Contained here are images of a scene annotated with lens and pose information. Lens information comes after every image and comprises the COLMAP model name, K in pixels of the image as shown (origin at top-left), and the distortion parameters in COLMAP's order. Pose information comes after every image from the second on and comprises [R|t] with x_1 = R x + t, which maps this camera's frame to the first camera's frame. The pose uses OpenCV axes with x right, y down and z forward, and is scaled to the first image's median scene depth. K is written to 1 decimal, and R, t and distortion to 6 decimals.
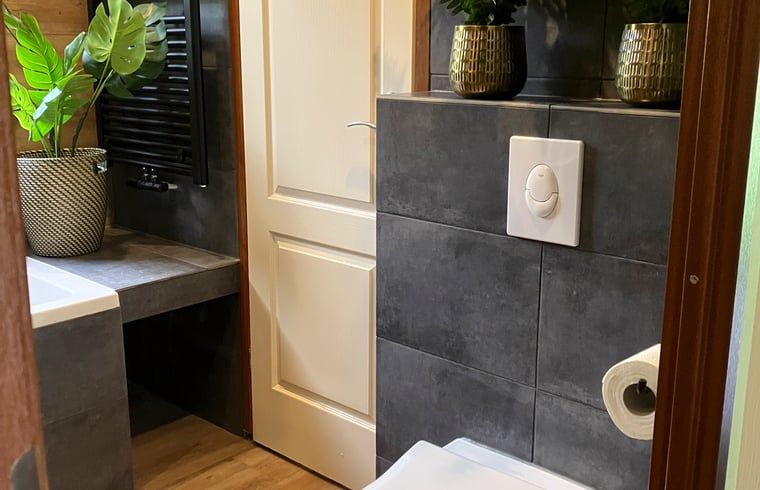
lens RADIAL K [[828.7, 0, 373.3], [0, 828.7, 242.8], [0, 0, 1]] dist [0.025402, 0.000000]
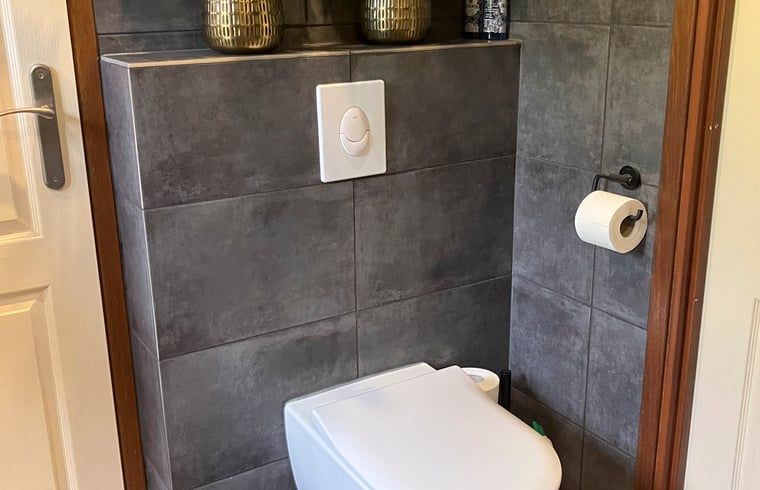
lens RADIAL K [[828.7, 0, 371.2], [0, 828.7, 269.7], [0, 0, 1]] dist [0.025402, 0.000000]
pose [[0.243626, -0.315539, 0.917105, -0.791070], [0.238460, 0.936058, 0.258714, -0.157940], [-0.940097, 0.155663, 0.303292, 0.633691]]
